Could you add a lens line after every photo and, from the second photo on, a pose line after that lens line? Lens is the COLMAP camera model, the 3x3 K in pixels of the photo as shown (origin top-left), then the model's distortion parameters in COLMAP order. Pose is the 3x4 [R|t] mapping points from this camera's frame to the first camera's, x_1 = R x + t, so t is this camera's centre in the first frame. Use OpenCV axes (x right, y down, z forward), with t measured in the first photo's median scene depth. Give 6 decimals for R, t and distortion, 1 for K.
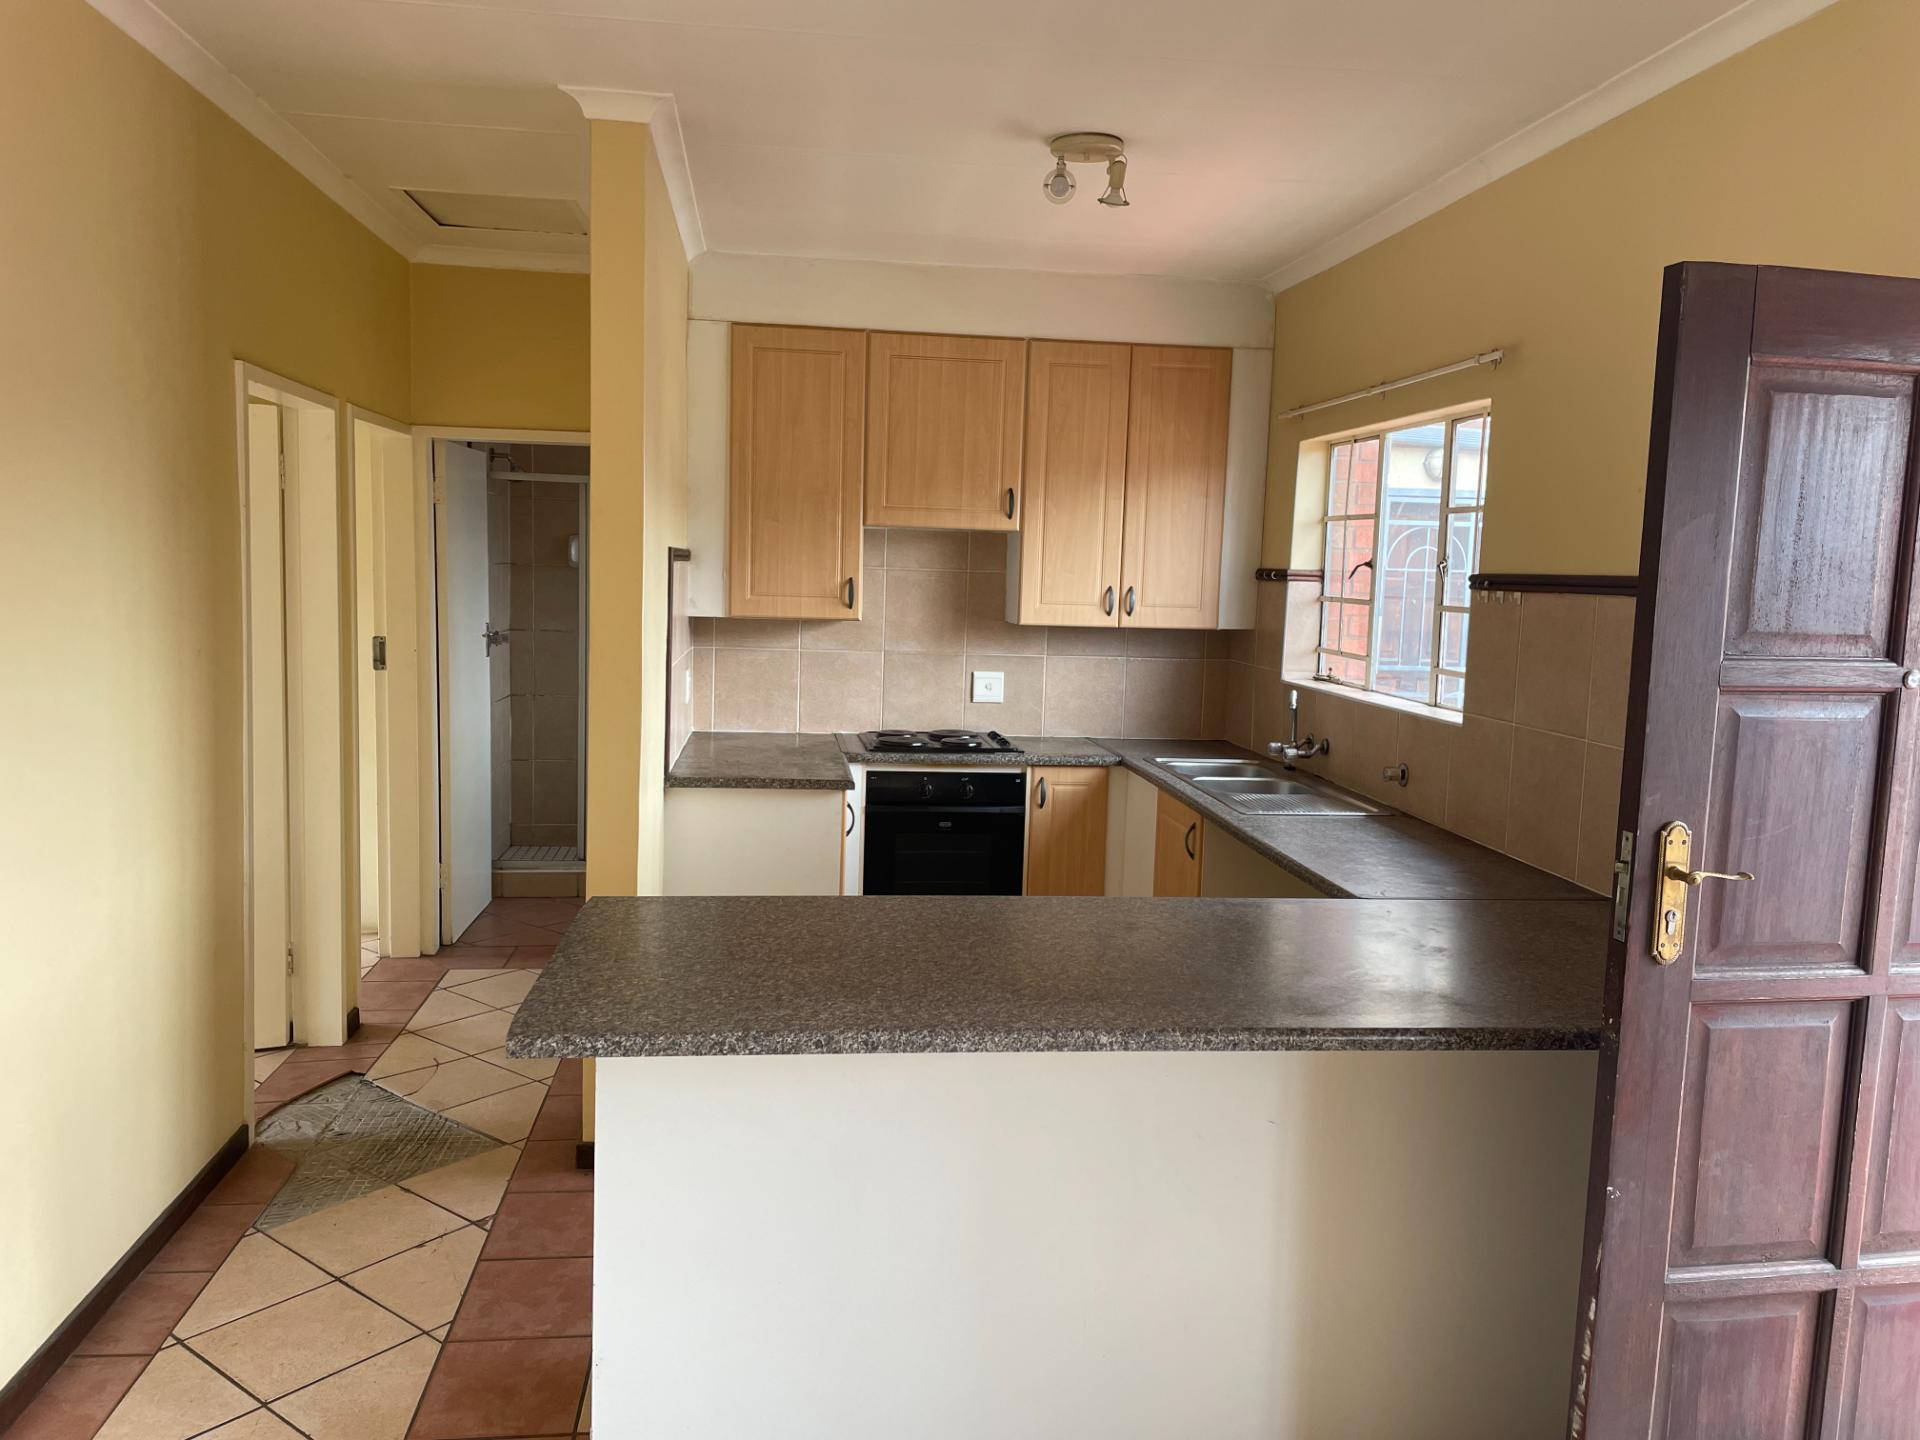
lens RADIAL K [[1446.8, 0, 961.1], [0, 1446.8, 713.3], [0, 0, 1]] dist [0.108916, -0.142144]
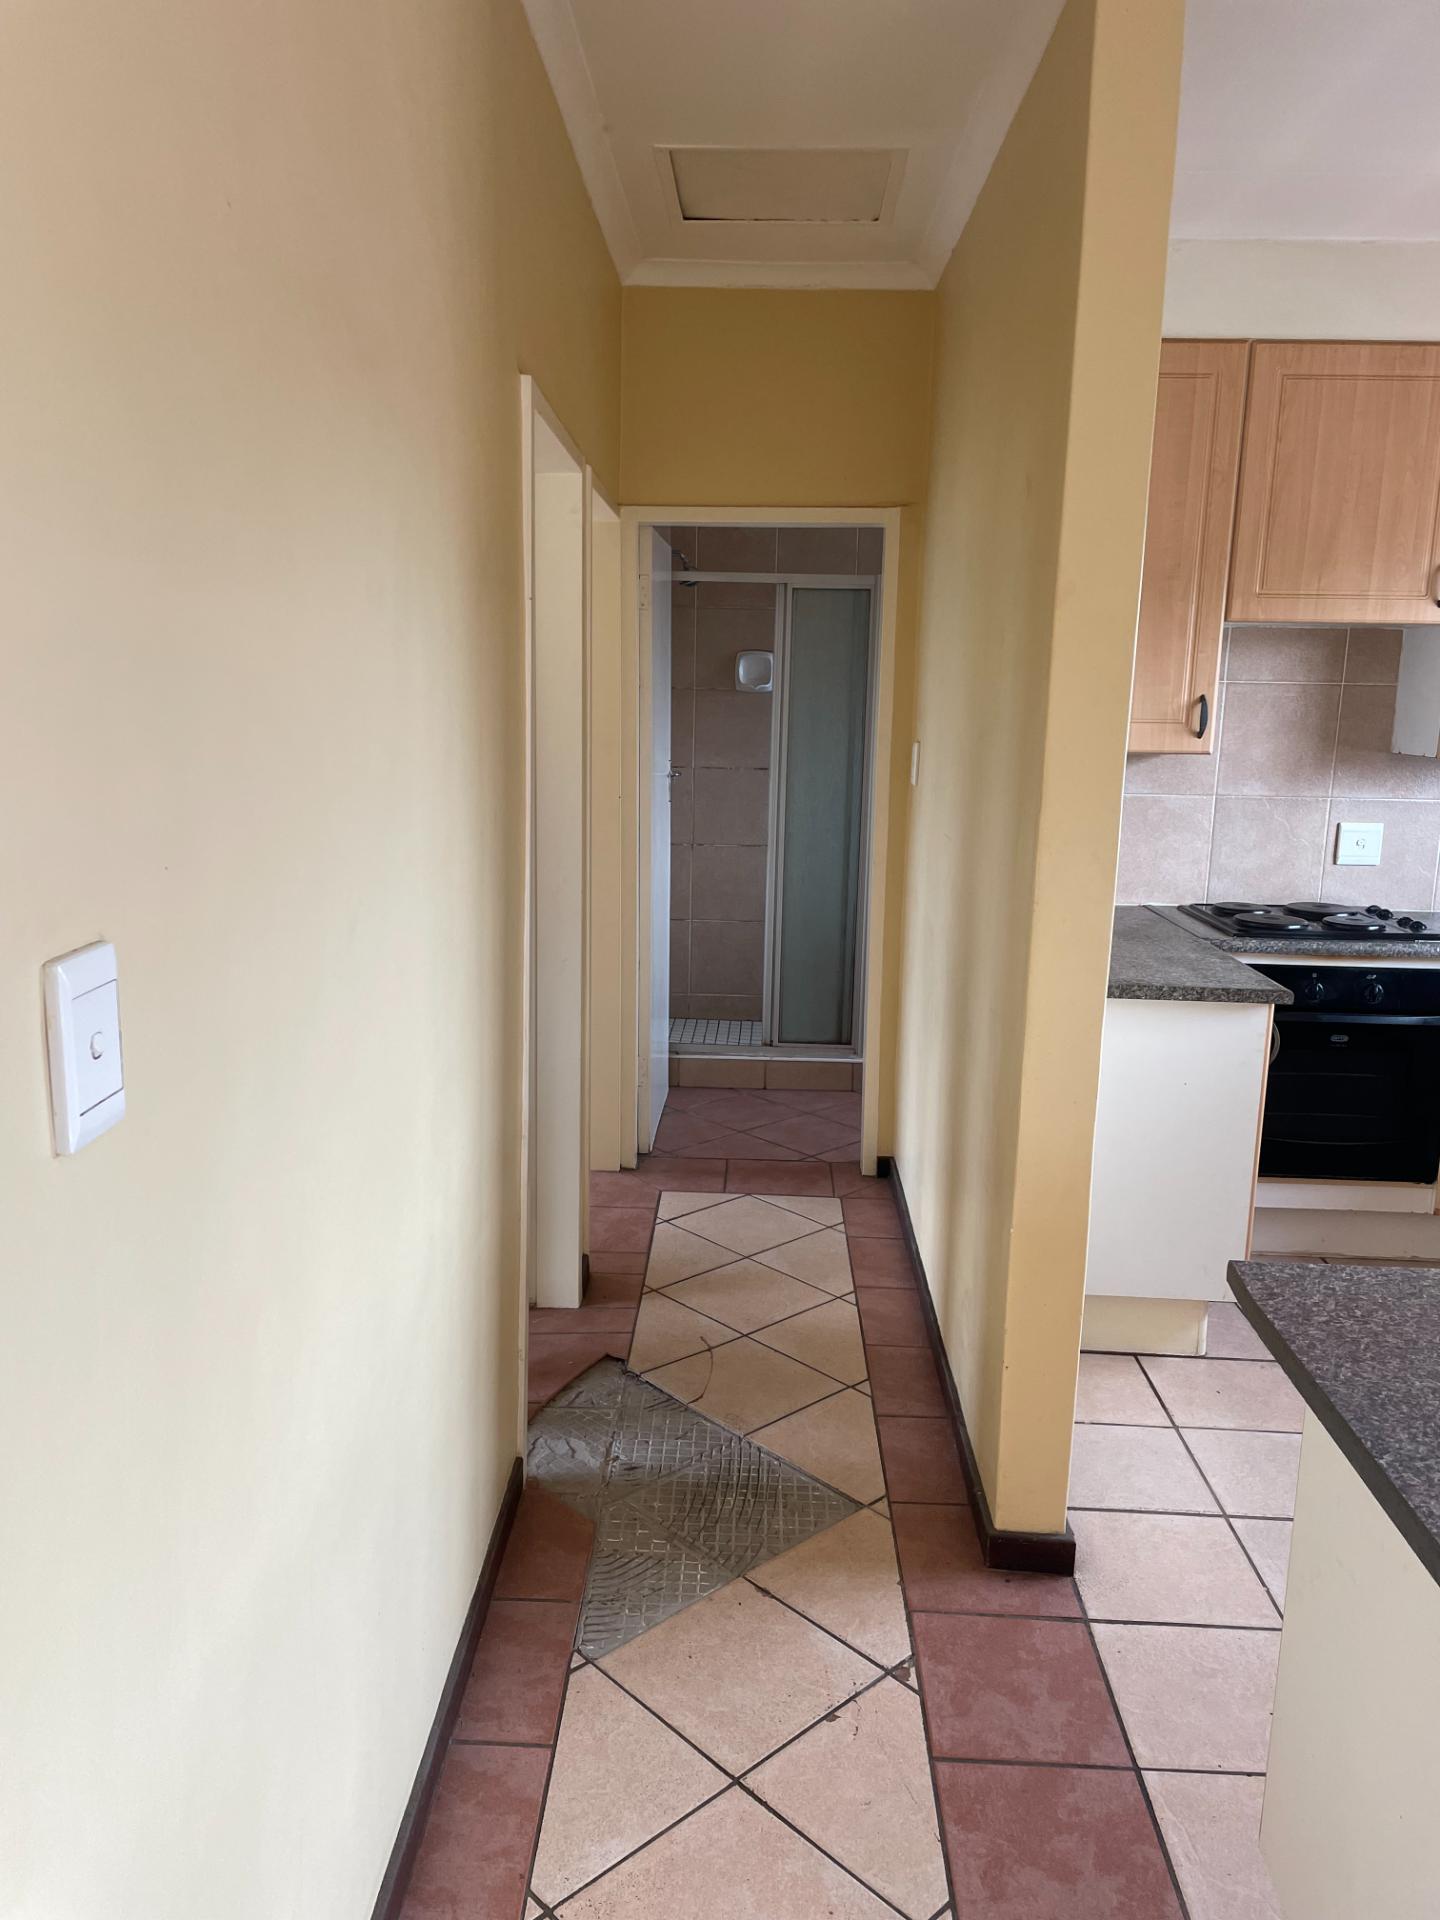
lens RADIAL K [[1446.8, 0, 716.4], [0, 1446.8, 955.1], [0, 0, 1]] dist [0.108916, -0.142144]
pose [[0.987833, 0.019364, -0.154307, -0.203956], [-0.006981, 0.996739, 0.080394, -0.021254], [0.155361, -0.078338, 0.984747, 0.231277]]
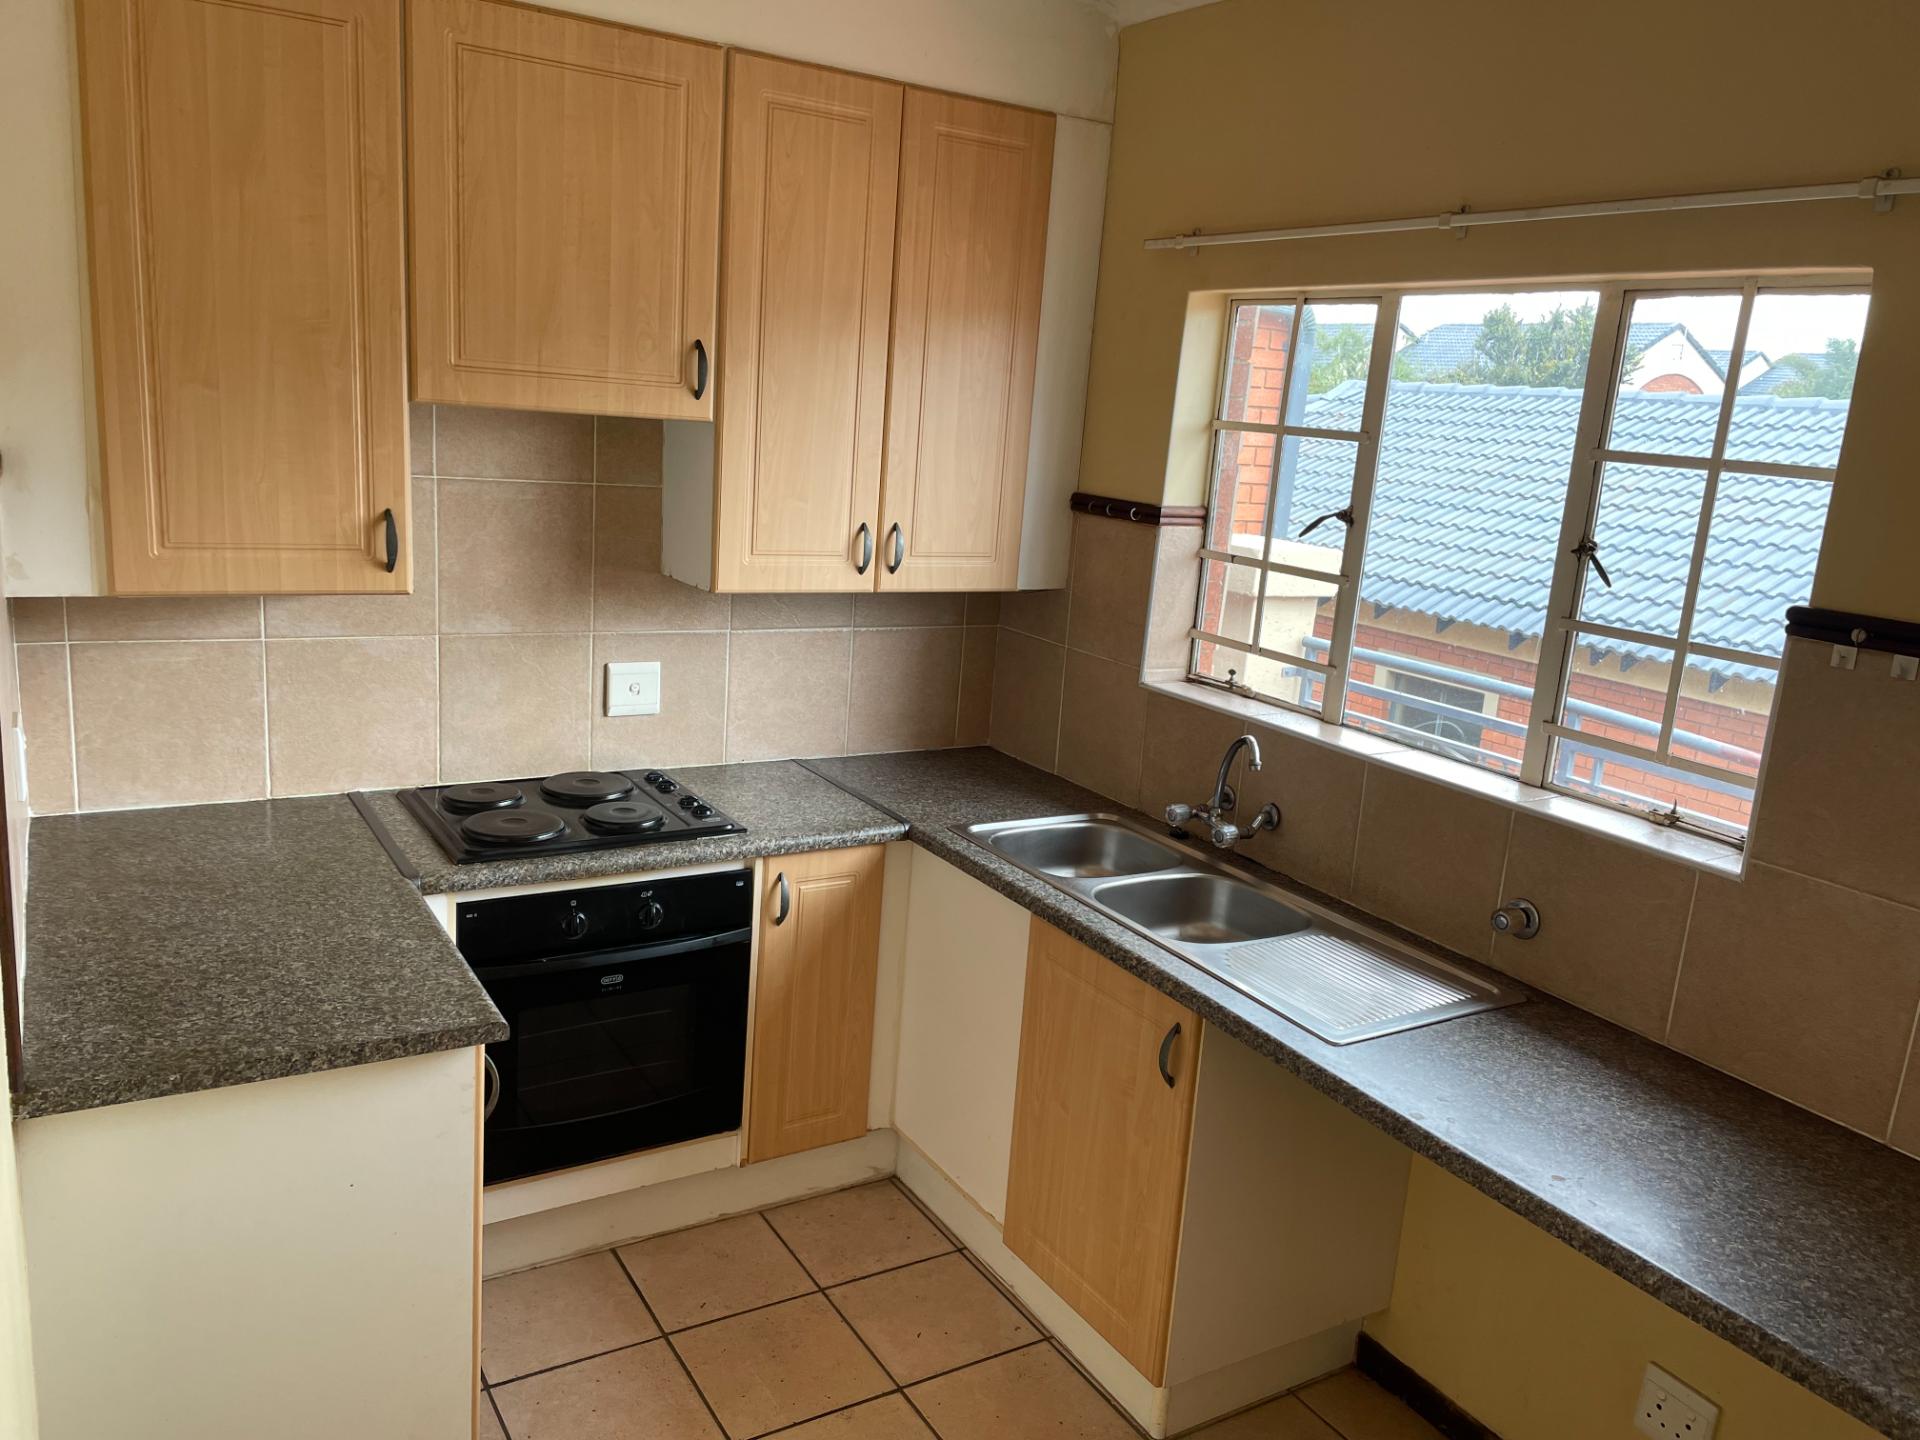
lens RADIAL K [[1435.5, 0, 951.9], [0, 1435.5, 732.1], [0, 0, 1]] dist [0.104380, -0.136865]
pose [[0.912157, -0.057888, 0.405732, -0.107900], [-0.002655, 0.989119, 0.147091, -0.093175], [-0.409832, -0.135248, 0.902079, 0.469732]]
